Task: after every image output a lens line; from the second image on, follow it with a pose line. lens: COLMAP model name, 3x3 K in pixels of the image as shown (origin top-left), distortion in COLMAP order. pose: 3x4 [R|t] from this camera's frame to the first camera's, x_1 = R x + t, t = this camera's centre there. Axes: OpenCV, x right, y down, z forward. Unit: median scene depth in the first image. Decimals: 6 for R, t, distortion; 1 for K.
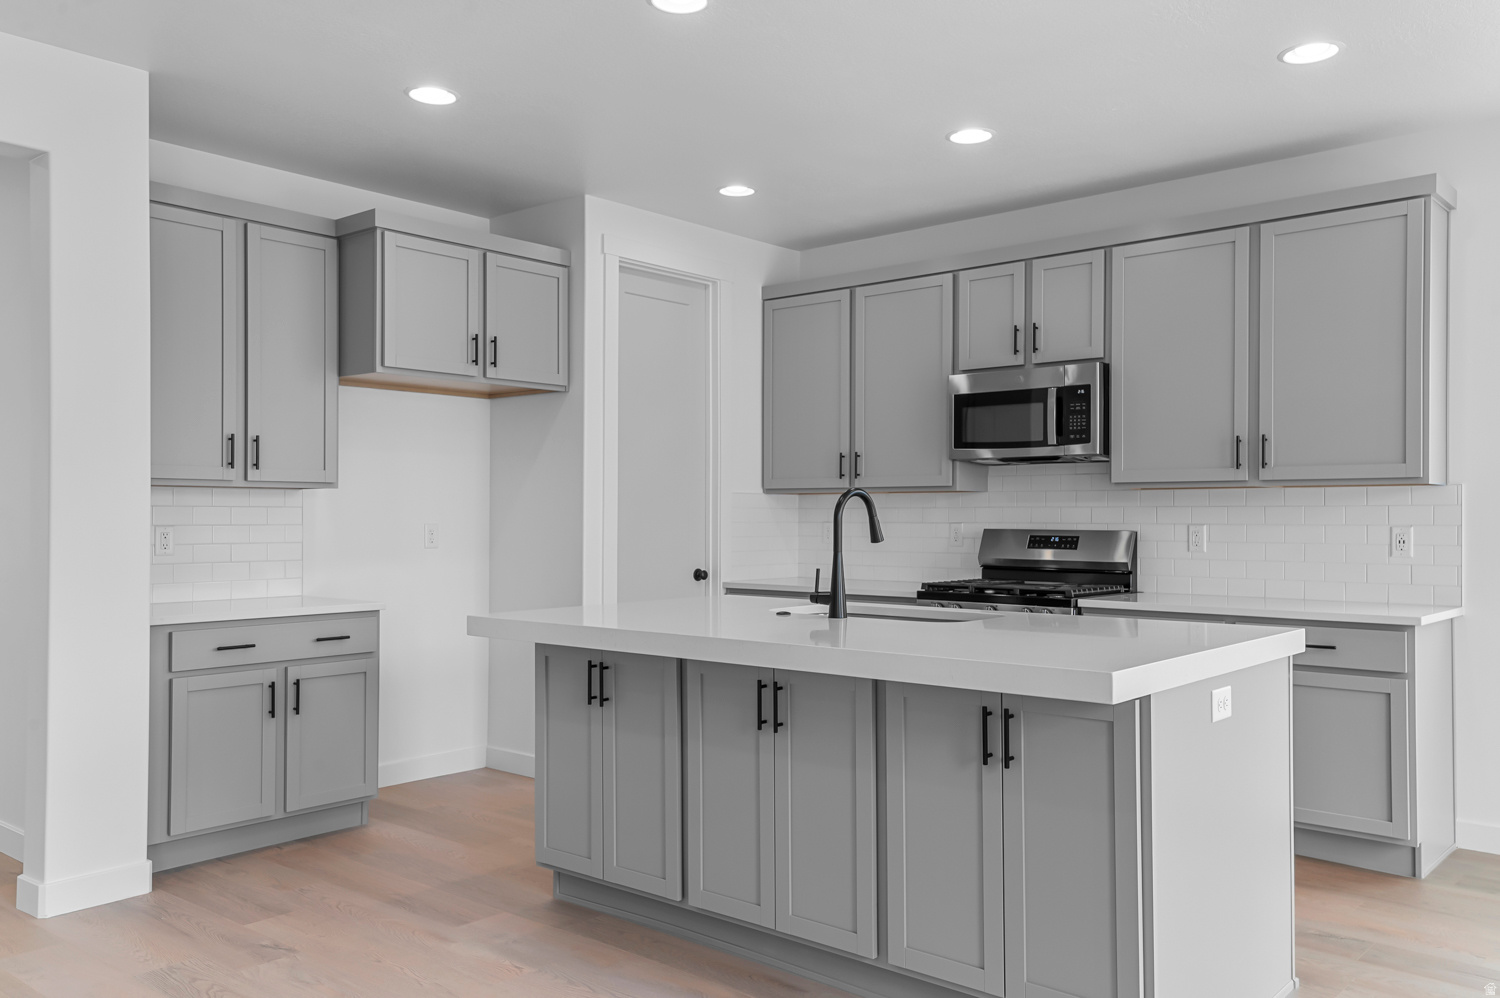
lens RADIAL K [[1202.7, 0, 750.0], [0, 1202.7, 499.0], [0, 0, 1]] dist [0.046147, -0.000546]
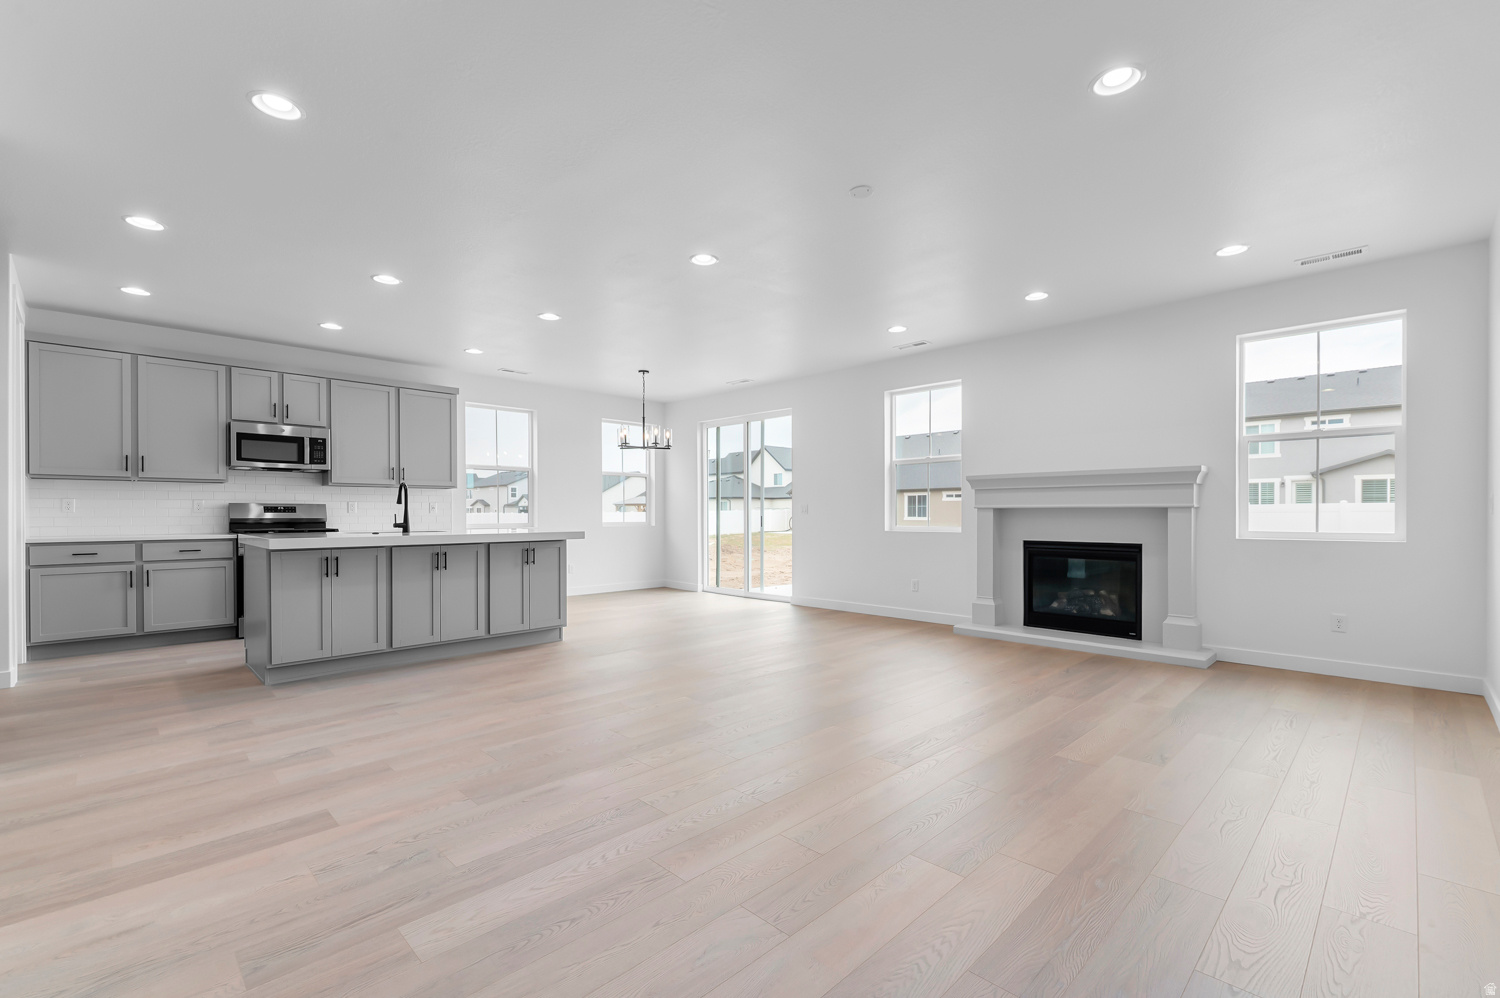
lens RADIAL K [[645.8, 0, 755.2], [0, 645.8, 514.7], [0, 0, 1]] dist [-0.000961, 0.000016]
pose [[0.073366, -0.002434, 0.997302, -0.841277], [-0.014795, 0.999884, 0.003528, 0.030254], [-0.997195, -0.015014, 0.073321, 0.107625]]
